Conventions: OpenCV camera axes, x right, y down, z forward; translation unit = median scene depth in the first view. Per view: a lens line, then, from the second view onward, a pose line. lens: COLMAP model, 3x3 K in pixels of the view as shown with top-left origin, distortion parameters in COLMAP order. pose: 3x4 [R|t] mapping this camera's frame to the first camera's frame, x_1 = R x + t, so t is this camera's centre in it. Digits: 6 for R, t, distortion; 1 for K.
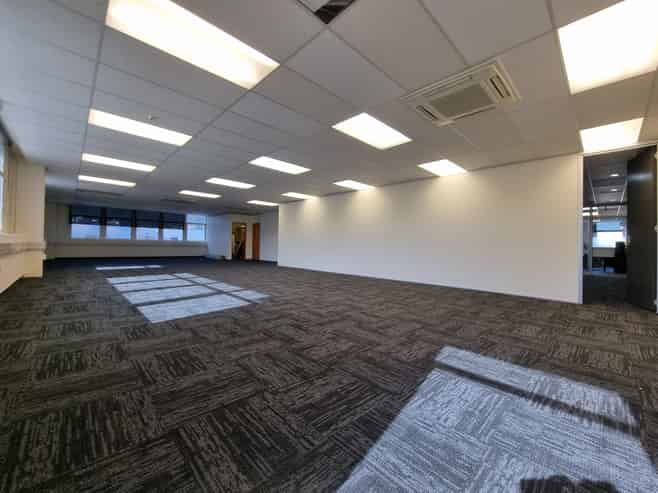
lens RADIAL K [[270.4, 0, 329.0], [0, 270.4, 246.5], [0, 0, 1]] dist [0.001375, 0.000063]
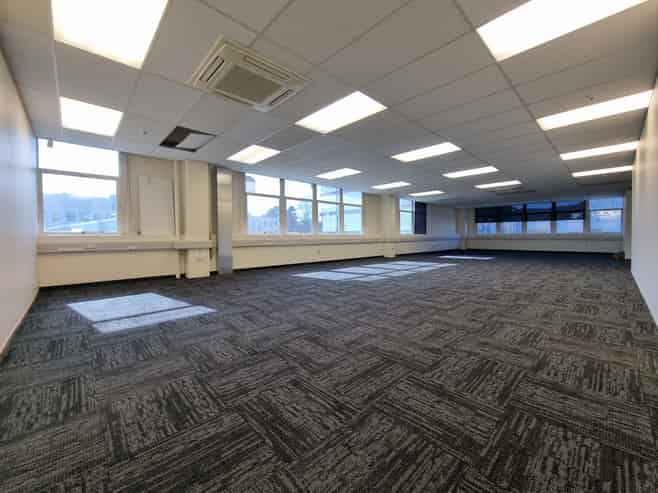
lens RADIAL K [[265.3, 0, 329.0], [0, 265.3, 246.5], [0, 0, 1]] dist [-0.000502, -0.000043]
pose [[-0.012320, 0.021719, -0.999688, 0.337400], [-0.002721, 0.999760, 0.021755, 0.003162], [0.999920, 0.002988, -0.012258, 0.305150]]
